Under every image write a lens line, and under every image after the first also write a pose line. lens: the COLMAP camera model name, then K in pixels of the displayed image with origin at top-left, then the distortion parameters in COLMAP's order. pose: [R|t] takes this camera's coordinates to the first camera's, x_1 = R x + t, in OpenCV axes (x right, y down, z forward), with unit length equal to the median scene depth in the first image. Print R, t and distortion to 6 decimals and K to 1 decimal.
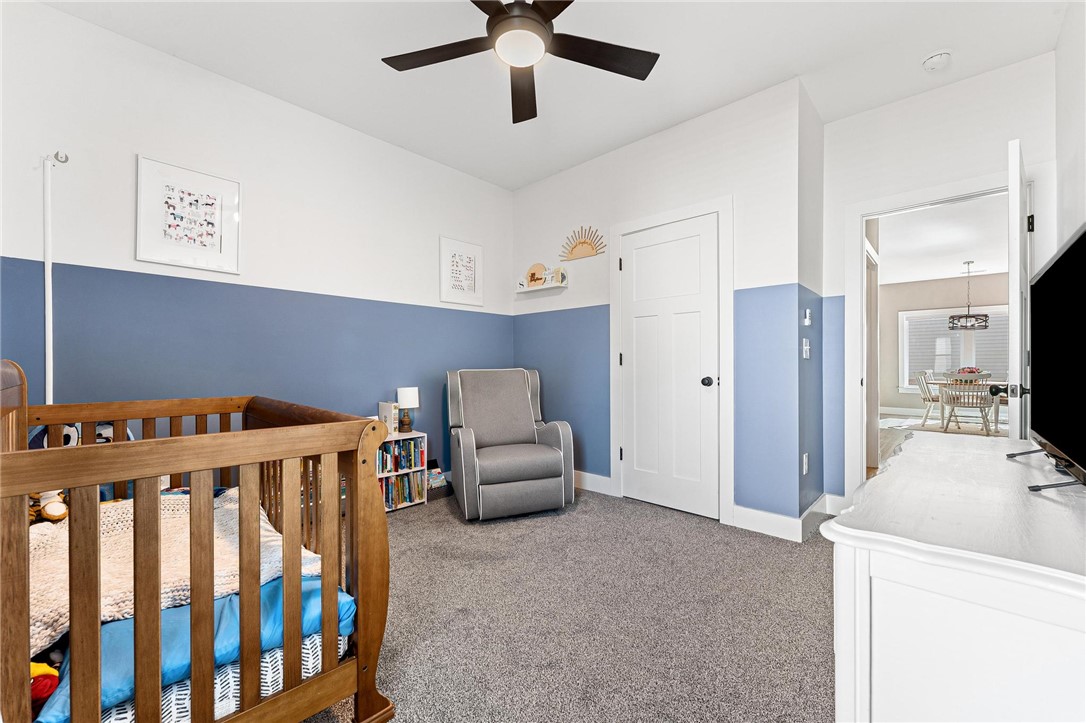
lens RADIAL K [[432.7, 0, 542.9], [0, 432.7, 365.0], [0, 0, 1]] dist [-0.000543, -0.000056]
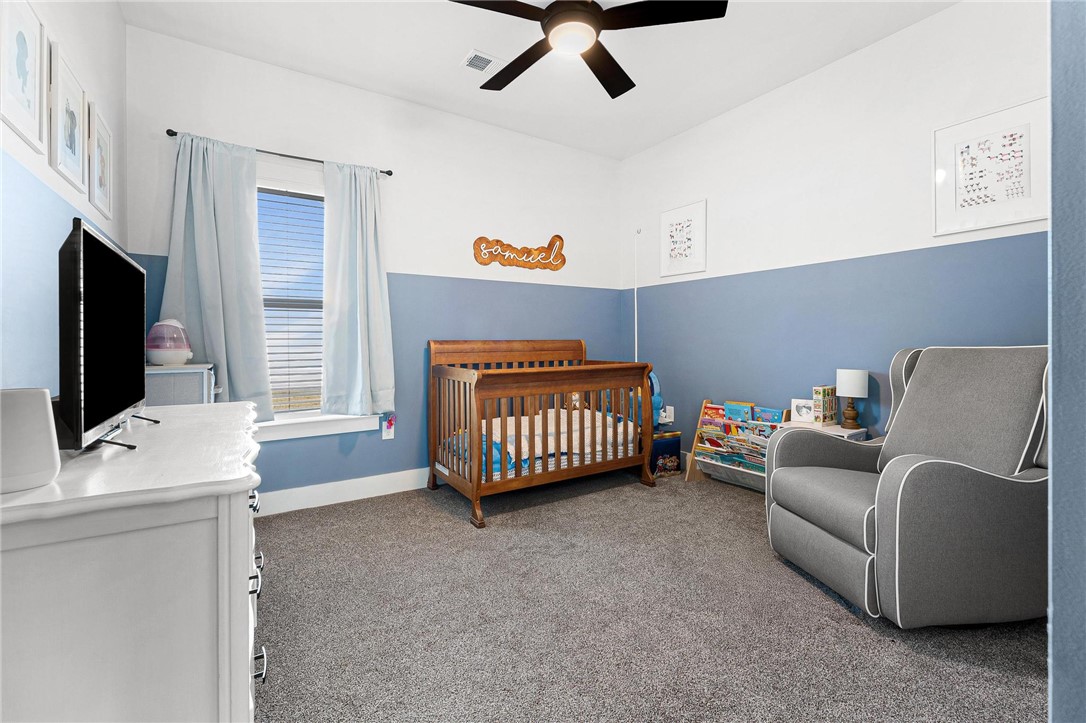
lens RADIAL K [[471.1, 0, 542.9], [0, 471.1, 344.6], [0, 0, 1]] dist [-0.000053, -0.000069]
pose [[-0.239307, 0.003091, -0.970939, 0.837214], [0.003337, 0.999992, 0.002361, 0.005621], [0.970938, -0.002675, -0.239315, 0.933751]]
